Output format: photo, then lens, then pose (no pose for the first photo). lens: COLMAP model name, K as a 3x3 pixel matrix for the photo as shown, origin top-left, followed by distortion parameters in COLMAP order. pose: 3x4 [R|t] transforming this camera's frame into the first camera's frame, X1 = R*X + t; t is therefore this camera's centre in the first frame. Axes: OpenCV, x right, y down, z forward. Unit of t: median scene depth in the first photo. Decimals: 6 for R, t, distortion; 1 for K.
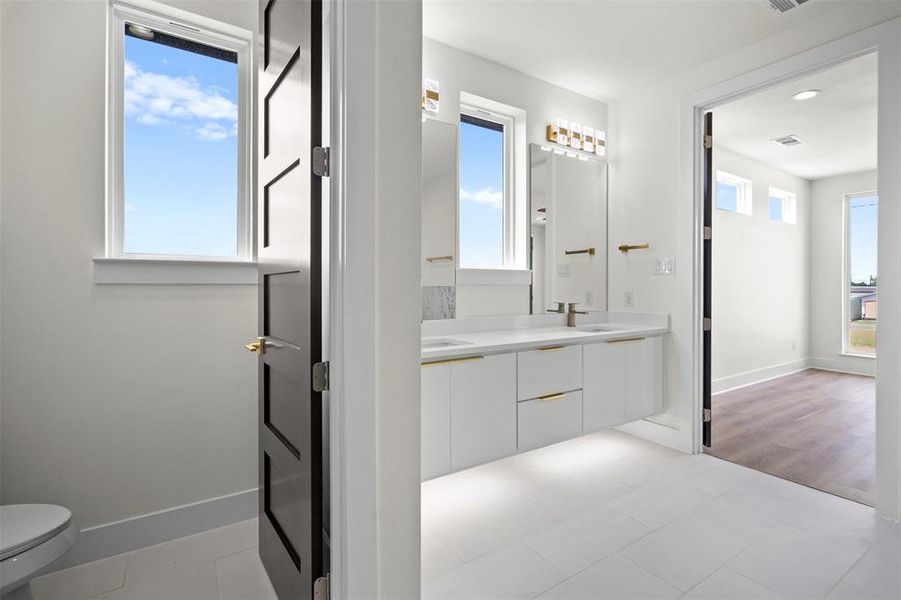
lens RADIAL K [[430.1, 0, 449.9], [0, 430.1, 291.4], [0, 0, 1]] dist [0.016303, 0.000106]
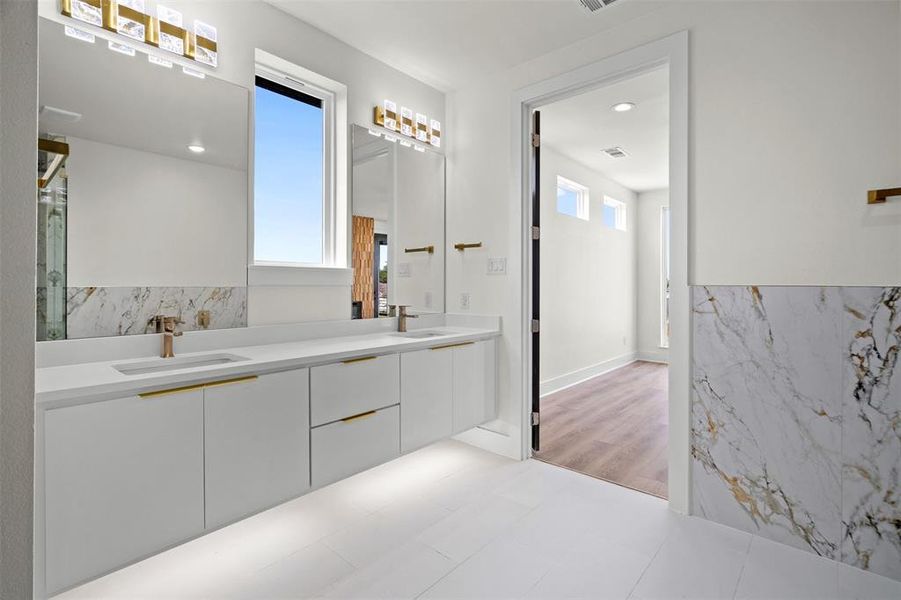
lens RADIAL K [[430.1, 0, 449.9], [0, 430.1, 291.4], [0, 0, 1]] dist [0.016303, 0.000106]
pose [[0.966186, -0.003112, 0.257827, 0.147198], [0.003737, 0.999991, -0.001936, -0.000724], [-0.257818, 0.002834, 0.966189, 0.100547]]
